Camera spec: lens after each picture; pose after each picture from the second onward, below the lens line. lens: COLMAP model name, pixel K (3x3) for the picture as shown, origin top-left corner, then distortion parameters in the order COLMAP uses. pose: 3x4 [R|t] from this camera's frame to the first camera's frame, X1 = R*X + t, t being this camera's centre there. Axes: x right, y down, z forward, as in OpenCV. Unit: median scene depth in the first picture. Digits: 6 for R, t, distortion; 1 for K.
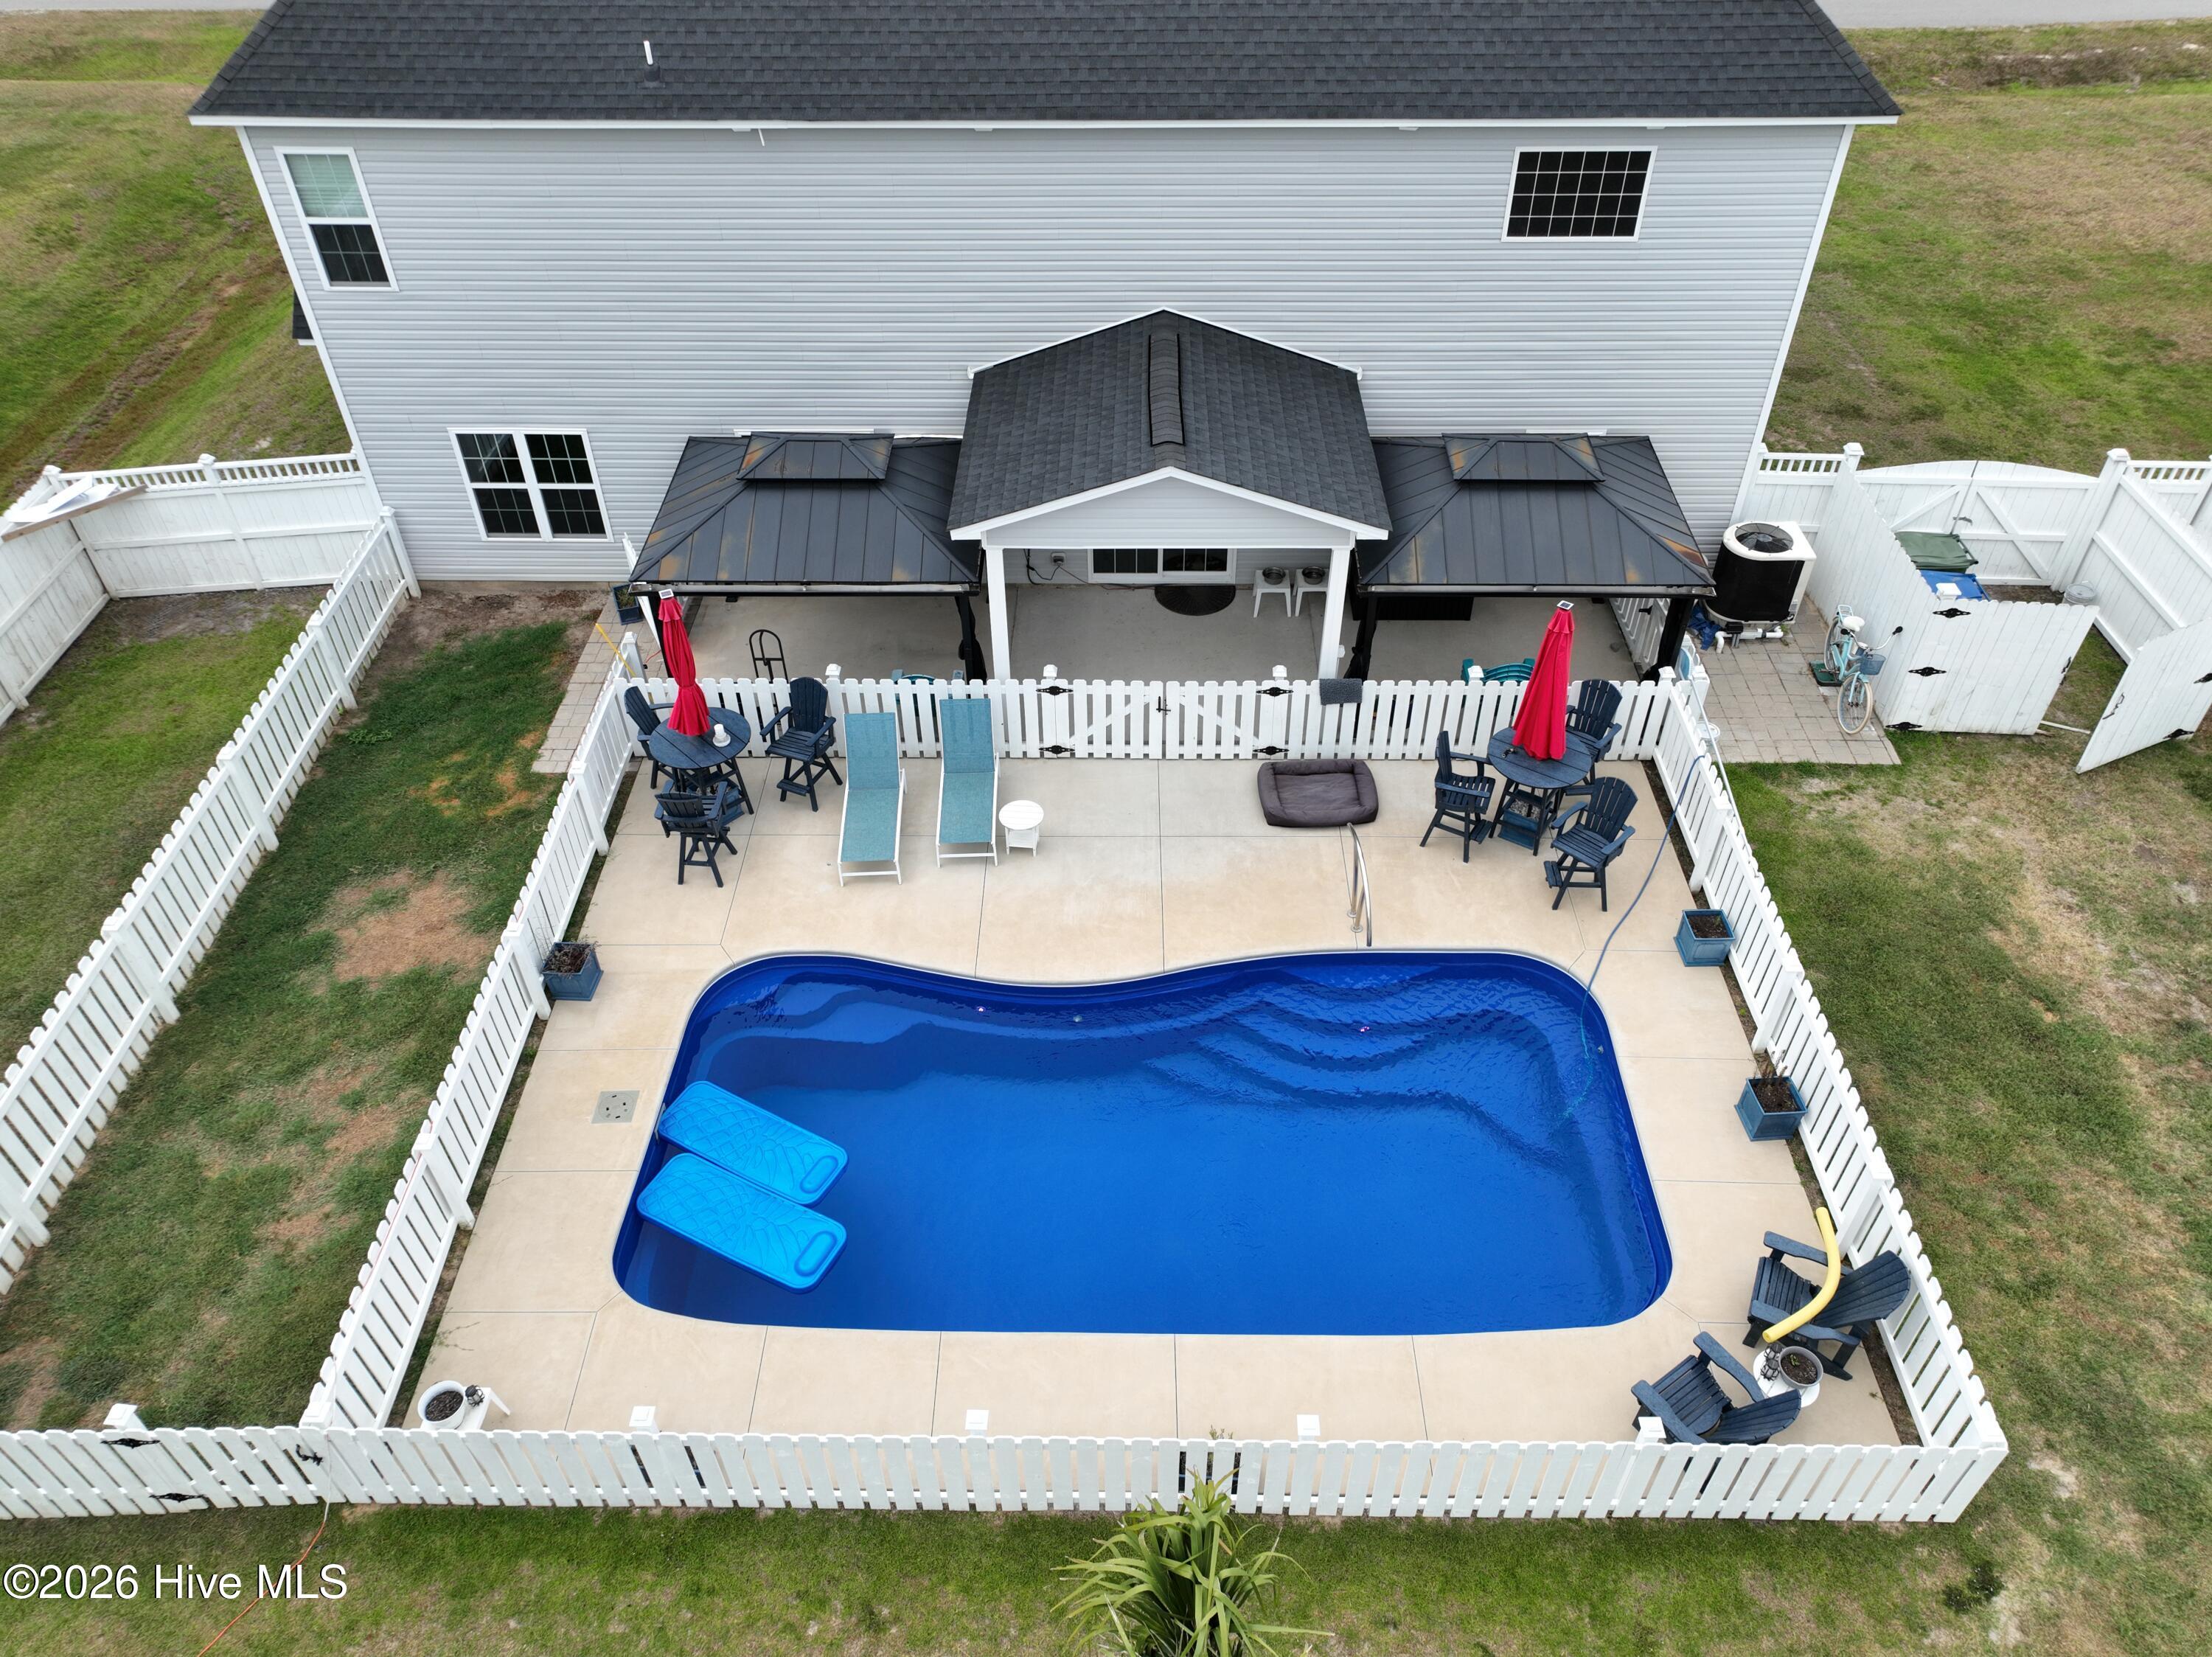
lens RADIAL K [[1568.5, 0, 1116.3], [0, 1568.5, 806.5], [0, 0, 1]] dist [-0.006792, 0.019609]
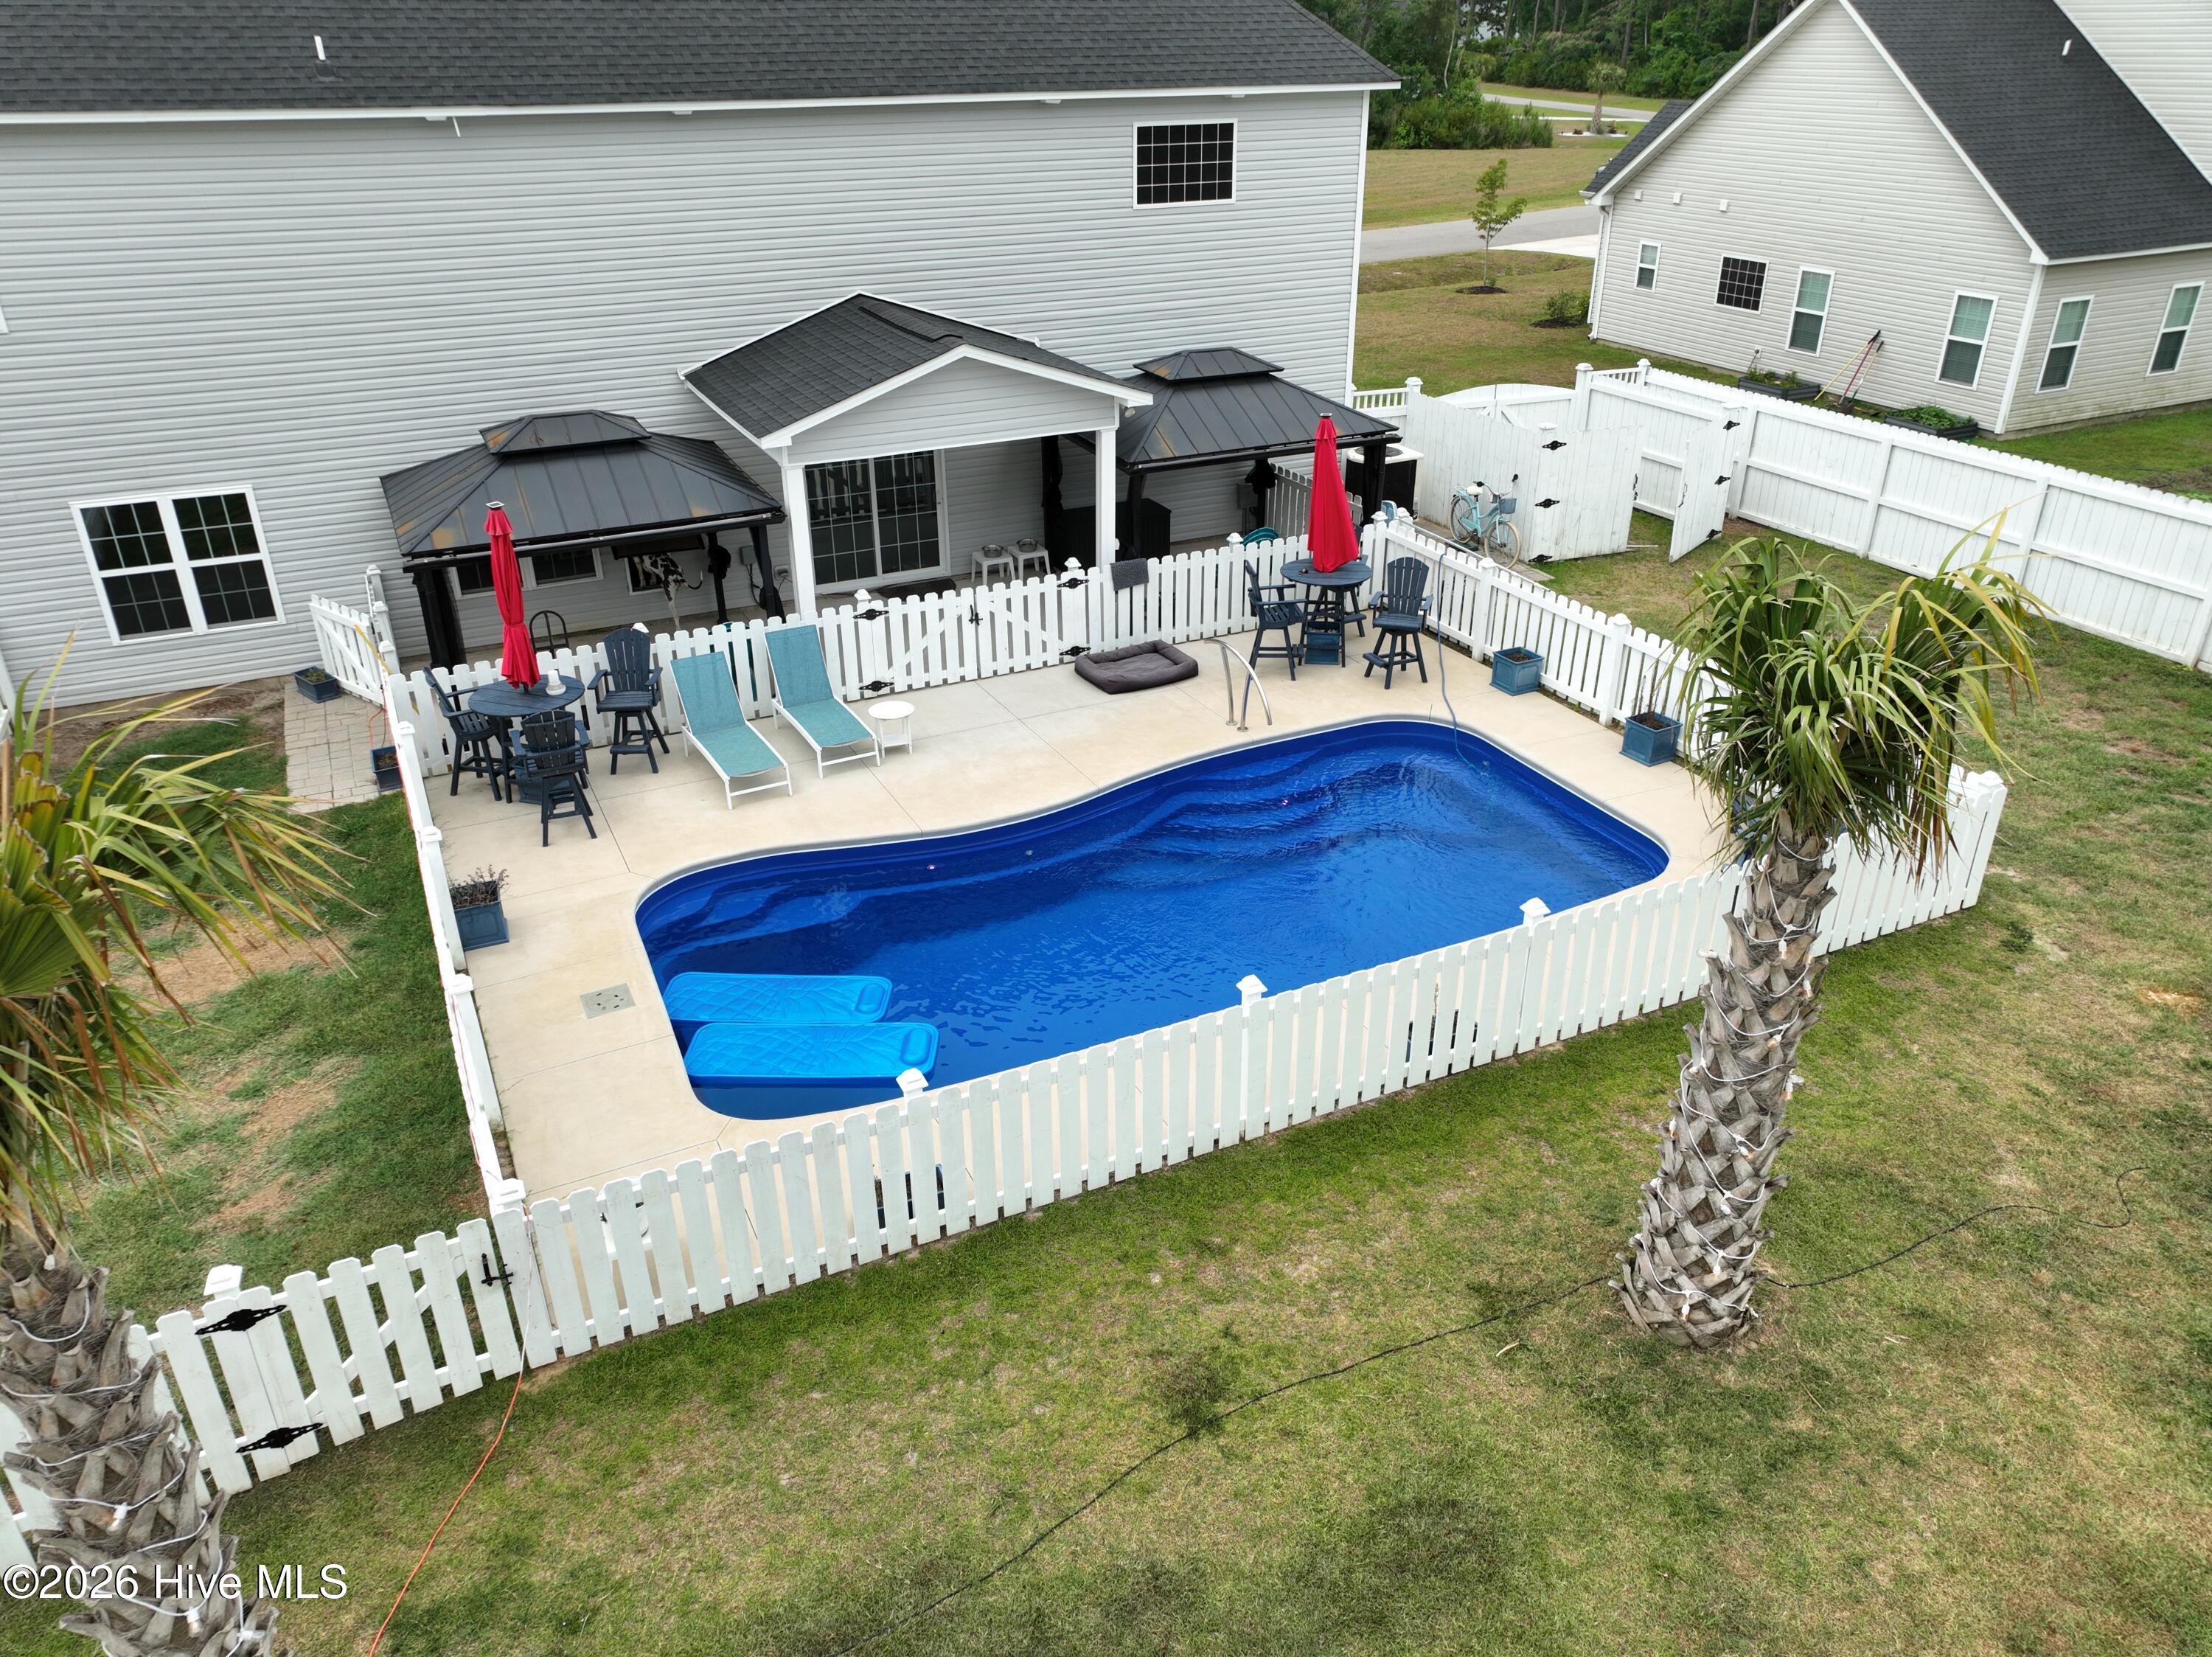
lens RADIAL K [[1568.5, 0, 1103.6], [0, 1568.5, 825.1], [0, 0, 1]] dist [-0.006792, 0.019609]
pose [[0.895352, -0.199883, 0.397985, -0.332384], [0.295952, 0.934812, -0.196310, 0.291696], [-0.332803, 0.293552, 0.896142, 0.102168]]
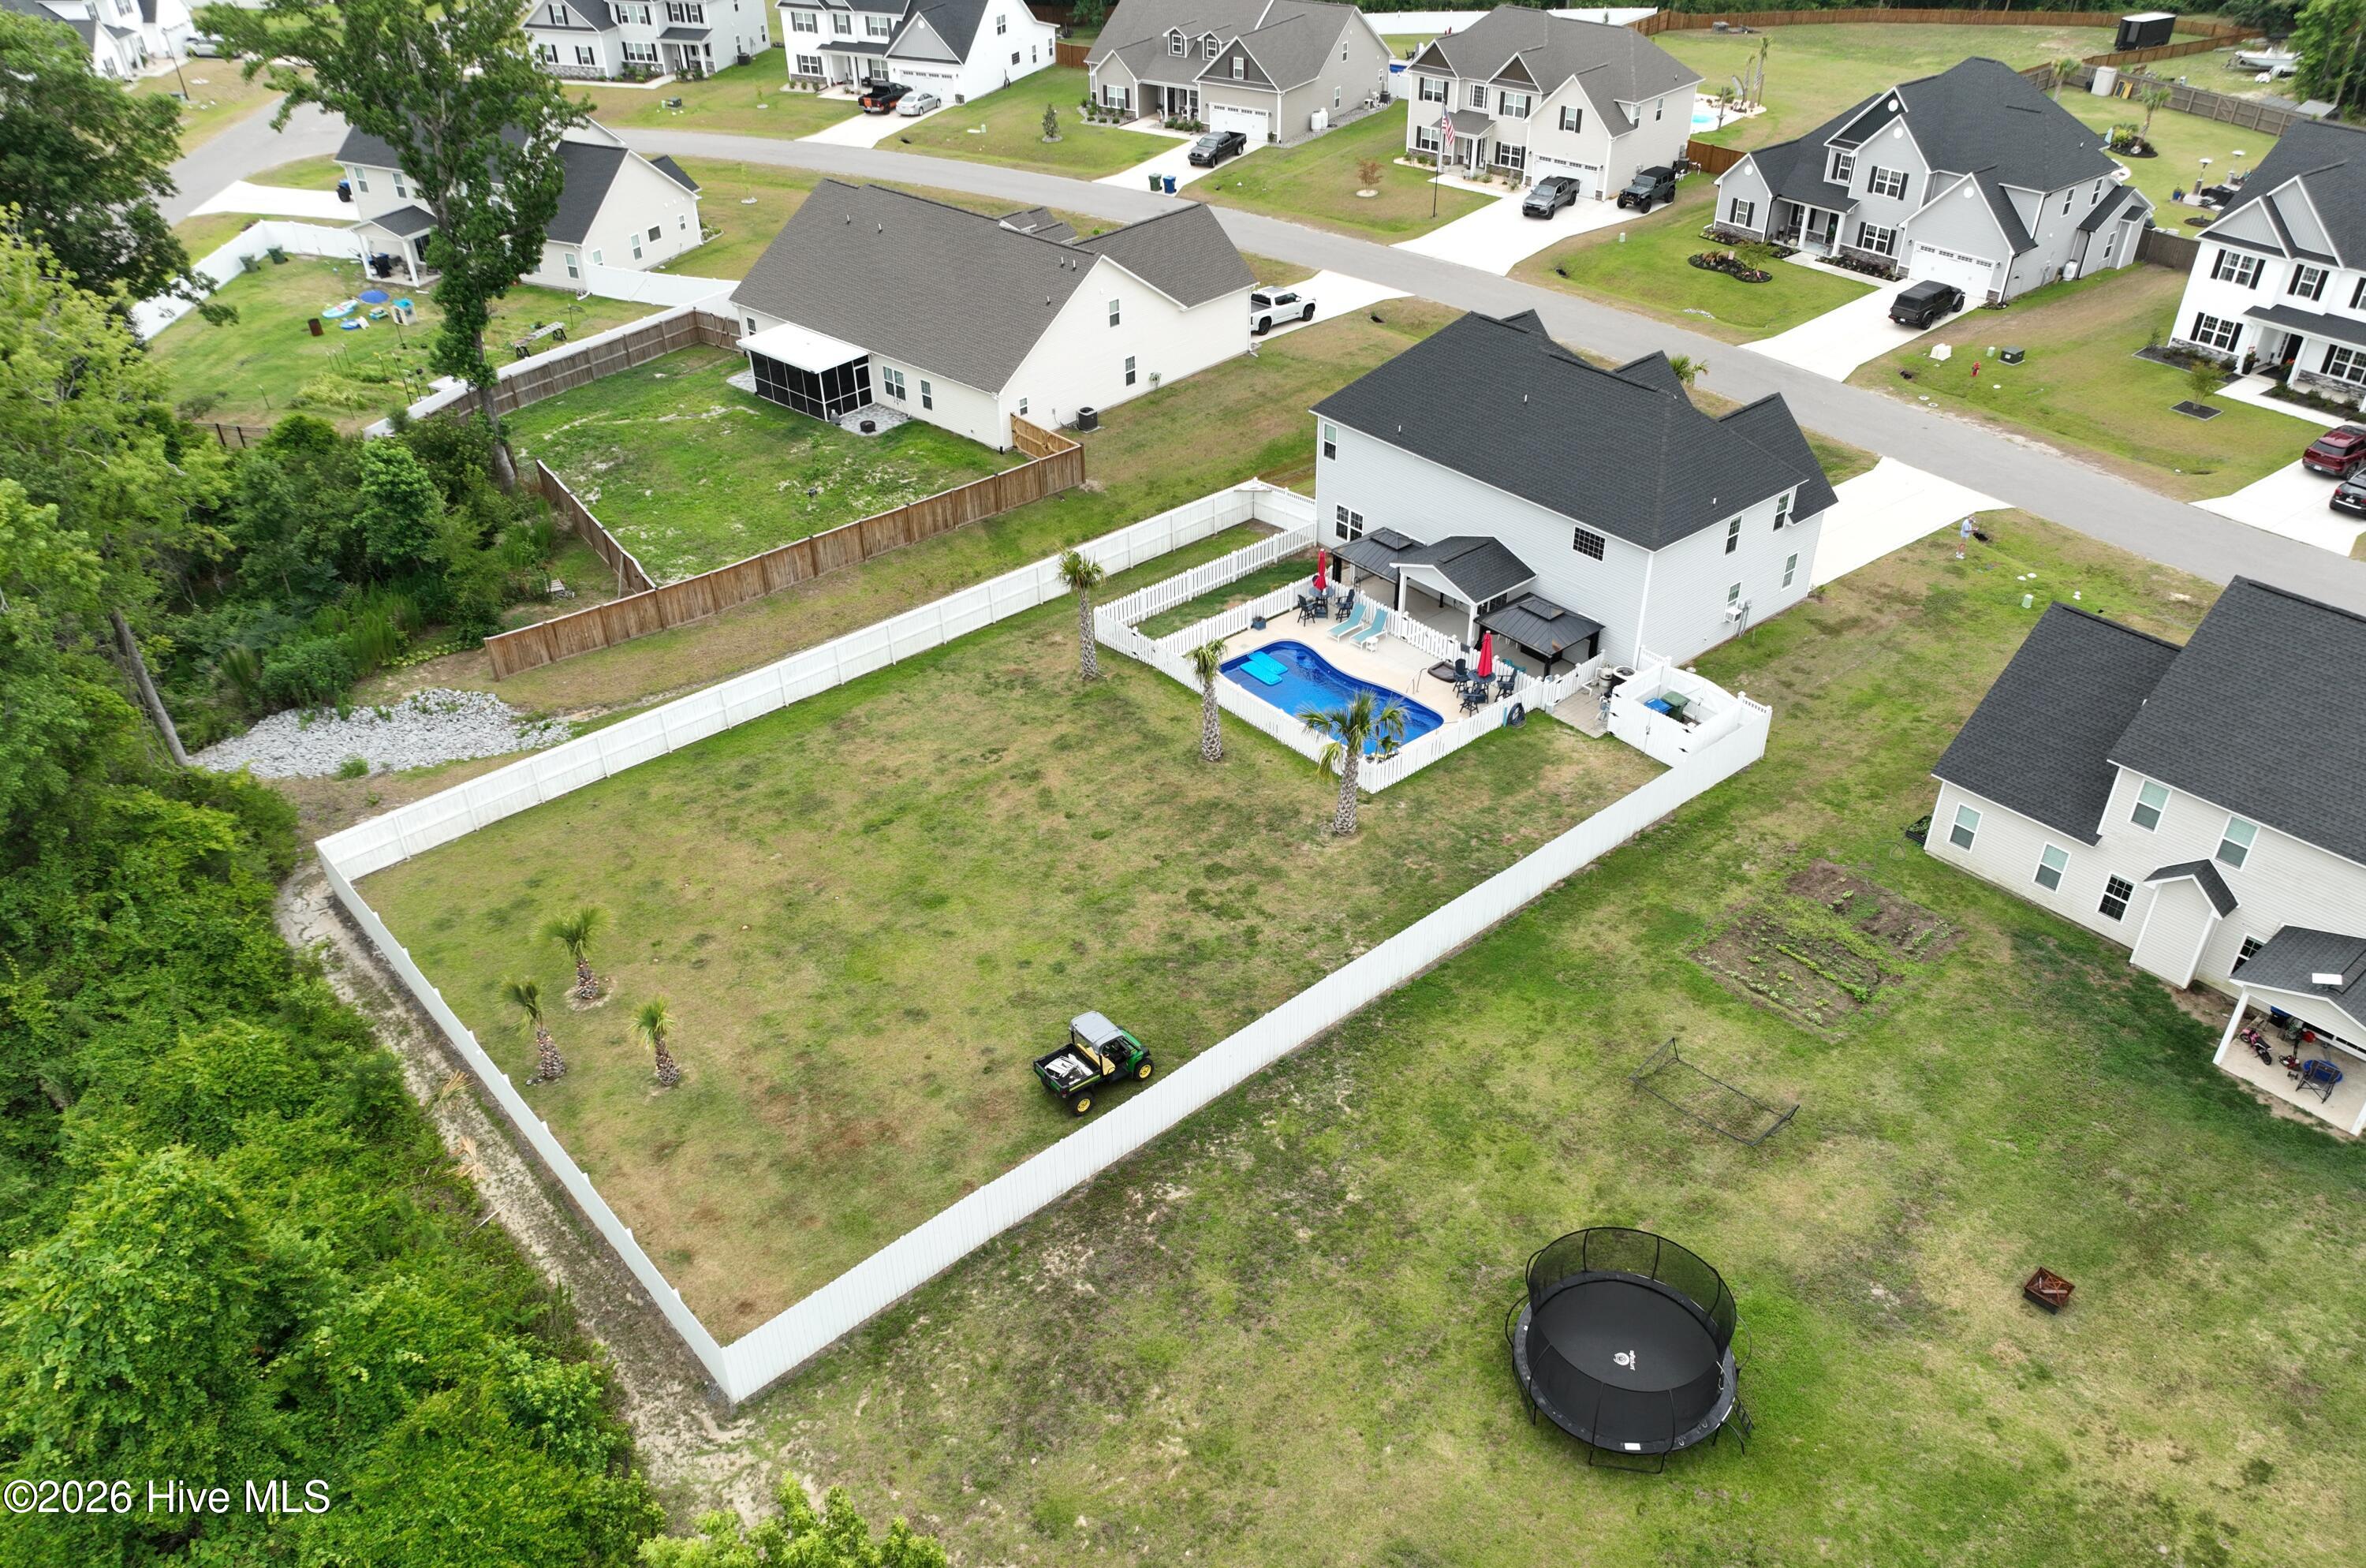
lens RADIAL K [[1804.9, 0, 1187.9], [0, 1804.9, 783.4], [0, 0, 1]] dist [0.009879, 0.000508]
pose [[0.659478, 0.414317, -0.627240, 2.369199], [-0.494331, 0.867634, 0.053369, 0.275457], [0.566327, 0.274869, 0.776995, -2.365184]]
